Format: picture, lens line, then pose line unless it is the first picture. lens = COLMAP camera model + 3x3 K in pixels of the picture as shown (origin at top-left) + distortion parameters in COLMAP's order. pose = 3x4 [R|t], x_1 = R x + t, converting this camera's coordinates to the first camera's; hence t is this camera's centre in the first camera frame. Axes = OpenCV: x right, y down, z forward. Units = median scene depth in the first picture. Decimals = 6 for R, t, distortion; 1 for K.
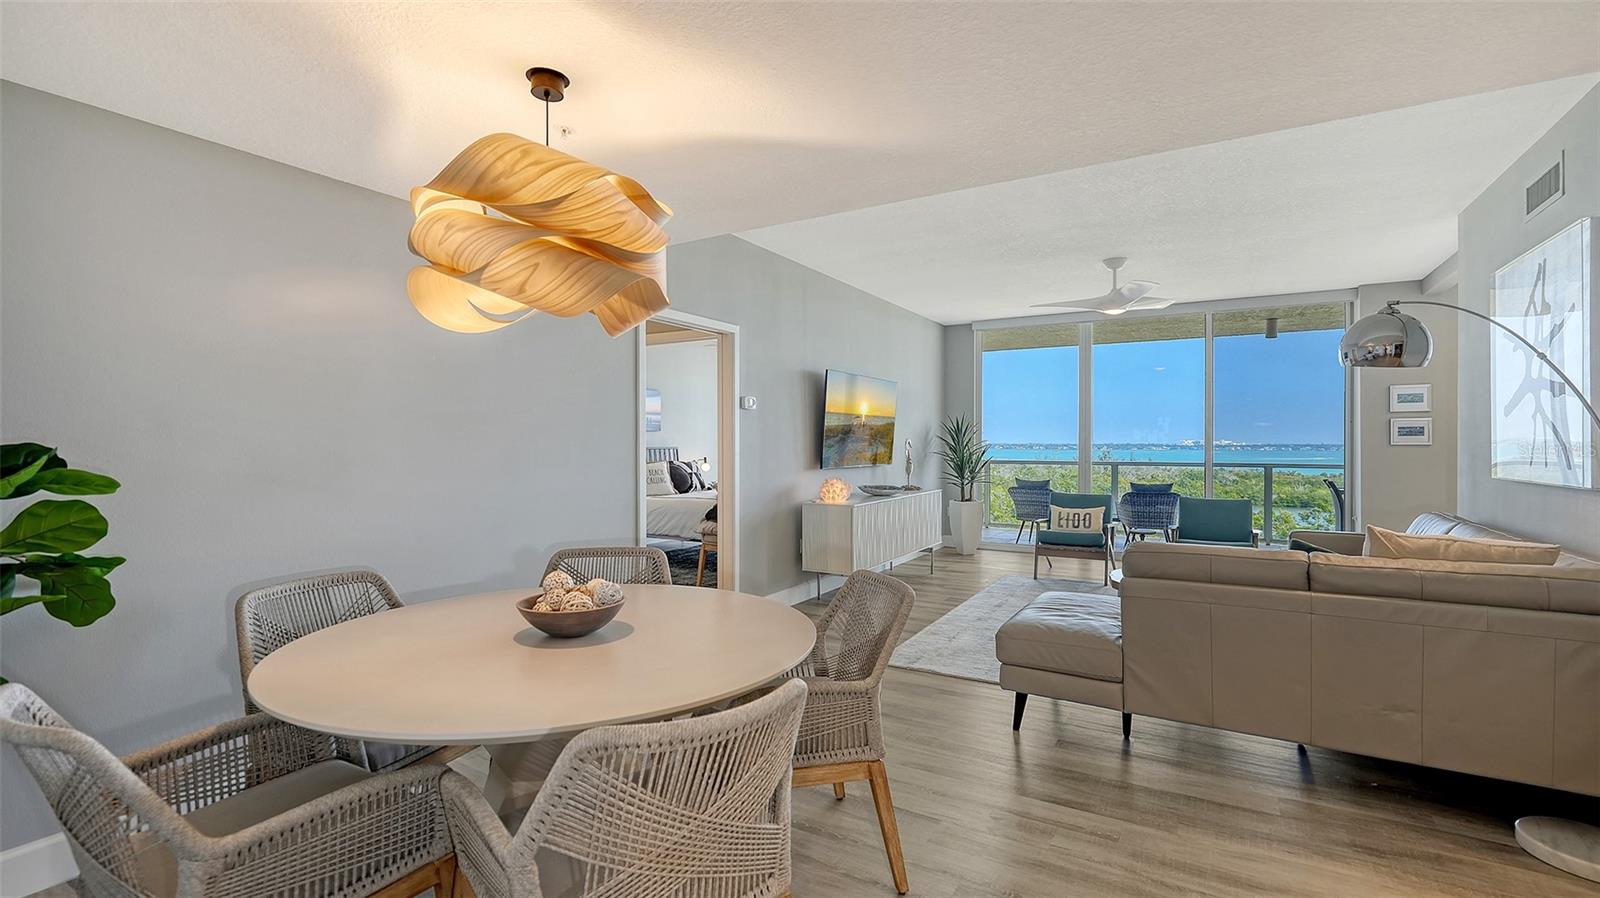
lens RADIAL K [[713.4, 0, 812.2], [0, 713.4, 438.6], [0, 0, 1]] dist [0.001479, -0.000580]
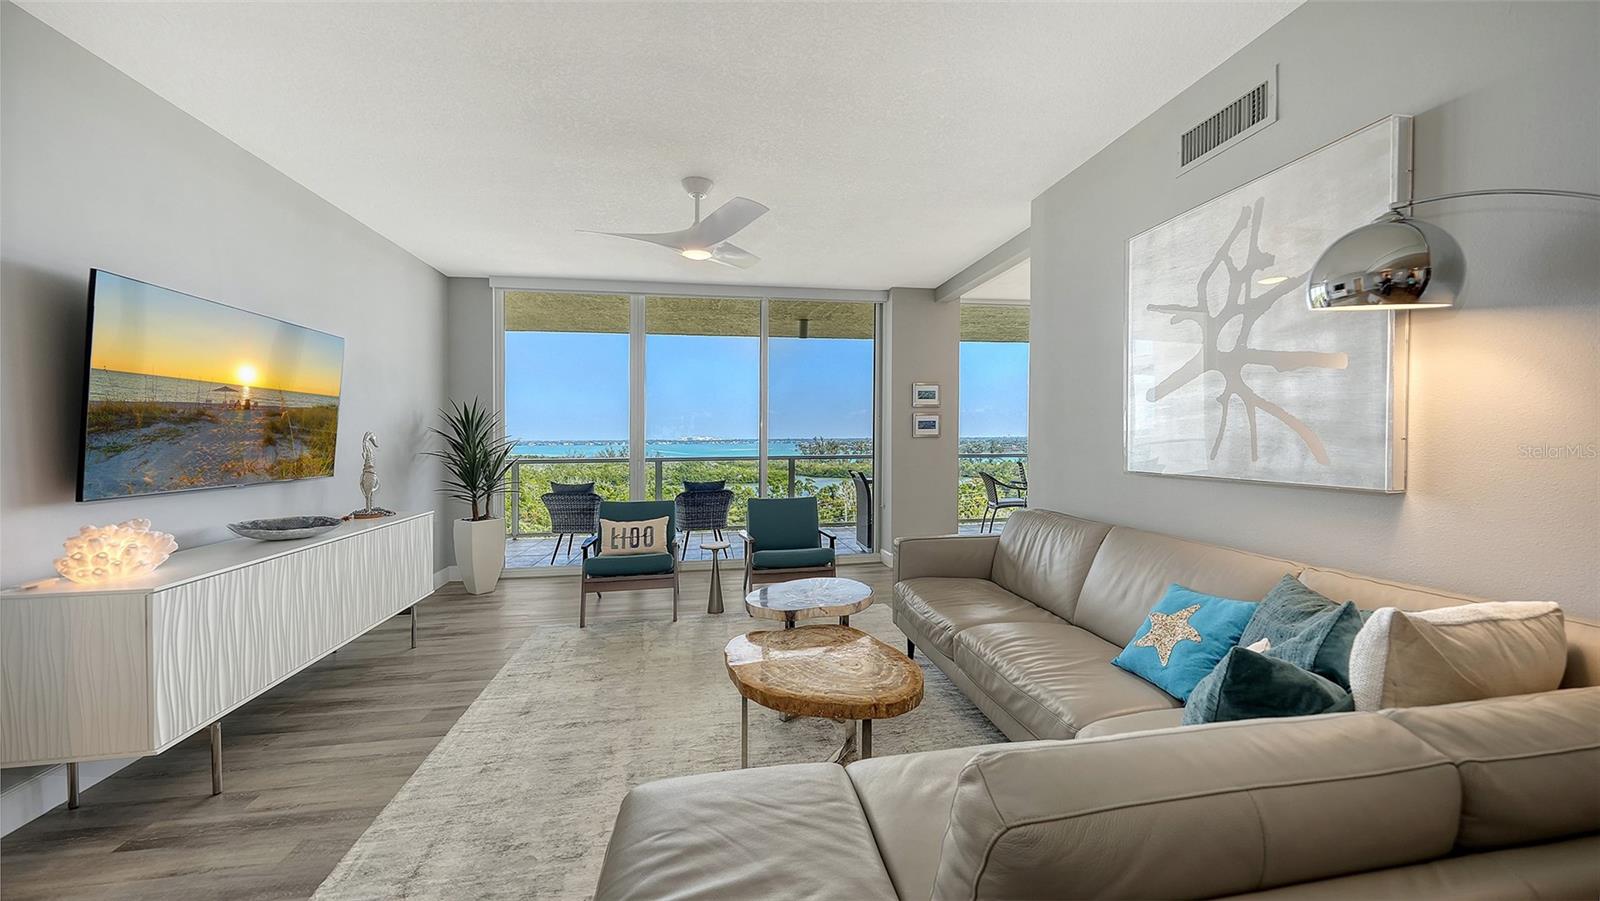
lens RADIAL K [[583.7, 0, 813.1], [0, 583.7, 440.0], [0, 0, 1]] dist [-0.012592, -0.000537]
pose [[0.762434, -0.009433, 0.646997, 0.112667], [0.005174, 0.999951, 0.008481, 0.004241], [-0.647045, -0.003119, 0.762446, 0.404872]]
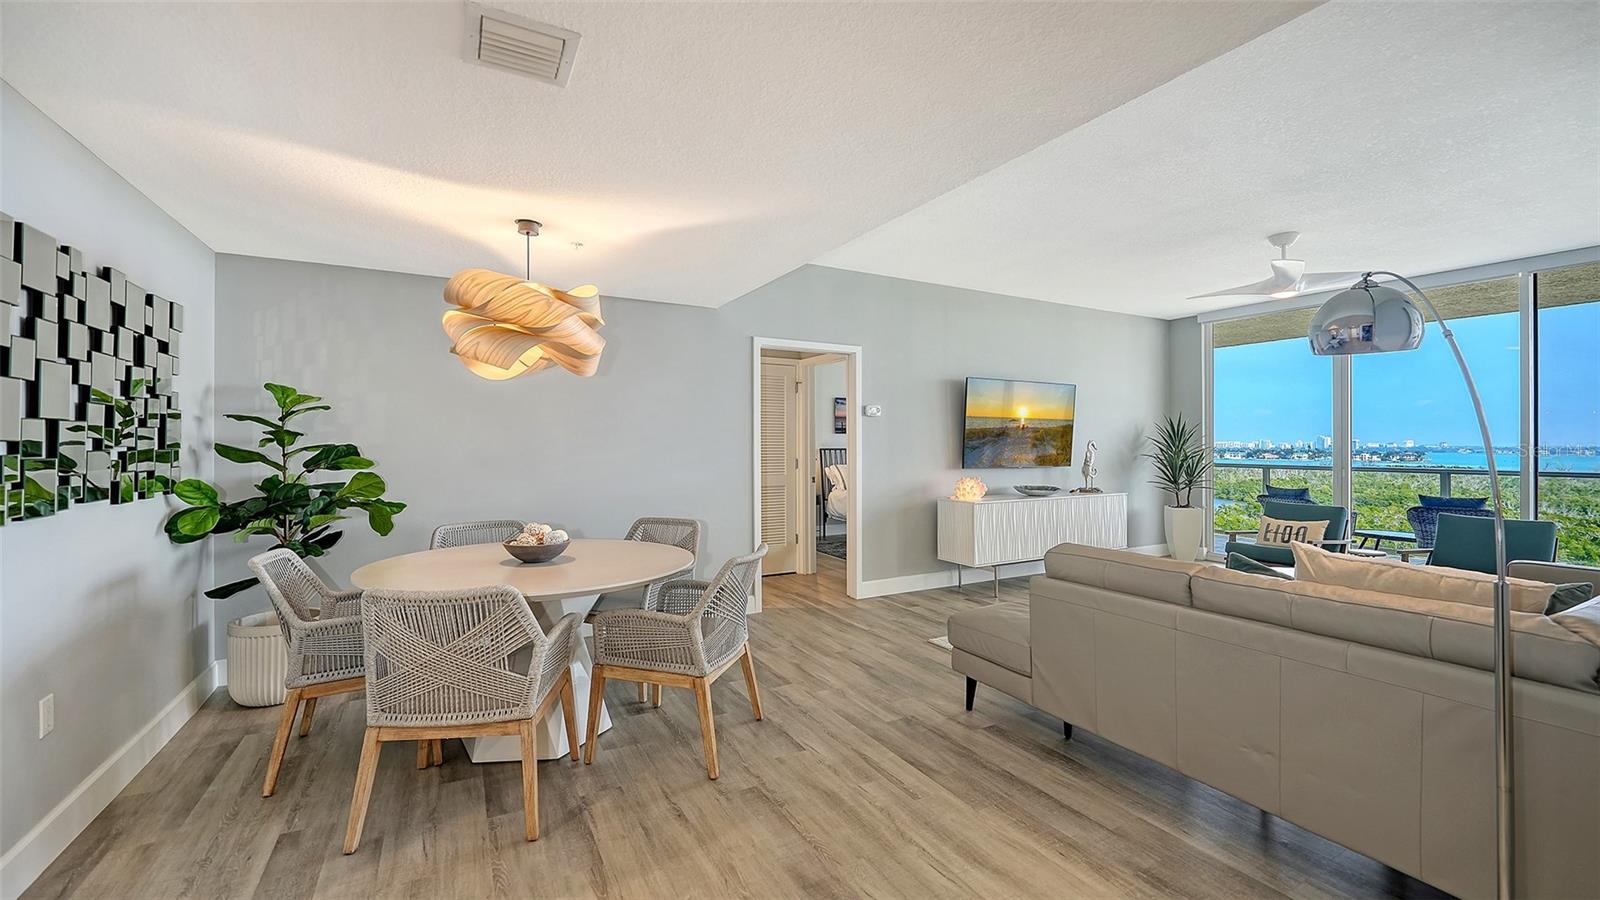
lens RADIAL K [[658.5, 0, 803.4], [0, 658.5, 438.3], [0, 0, 1]] dist [-0.003266, -0.000152]
pose [[0.857019, -0.004216, -0.515267, 0.287659], [0.002041, 0.999986, -0.004788, 0.000119], [0.515281, 0.003052, 0.857016, 0.007433]]
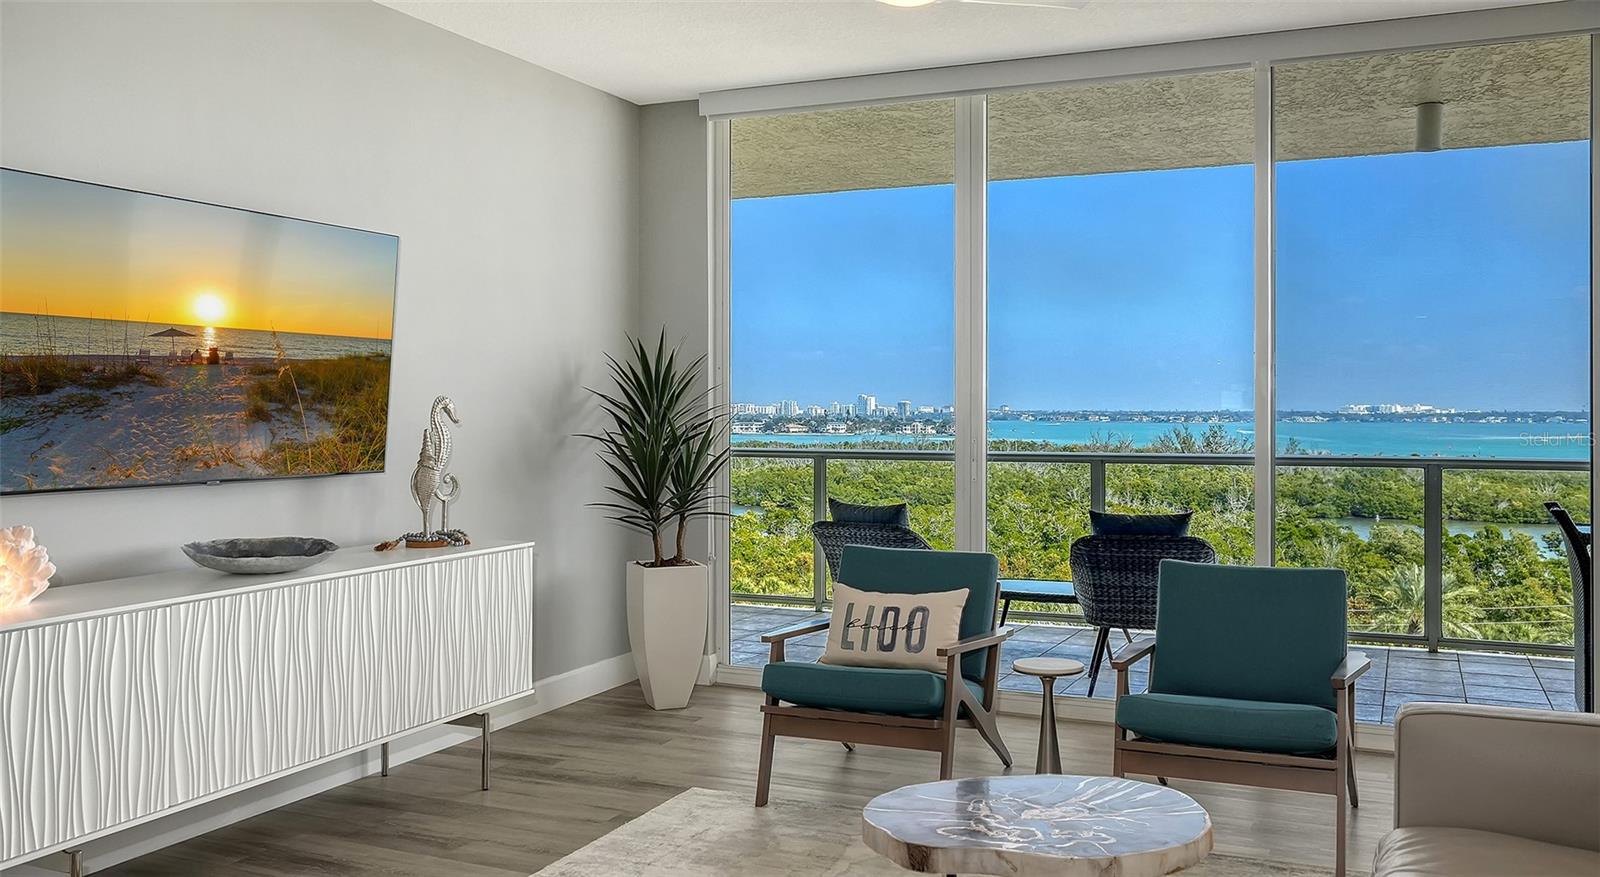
lens RADIAL K [[1318.6, 0, 842.9], [0, 1318.6, 396.4], [0, 0, 1]] dist [0.027607, 0.028355]
pose [[0.993665, 0.000529, 0.112379, 0.282439], [-0.000039, 0.999991, -0.004357, 0.001145], [-0.112380, 0.004325, 0.993656, 0.356911]]
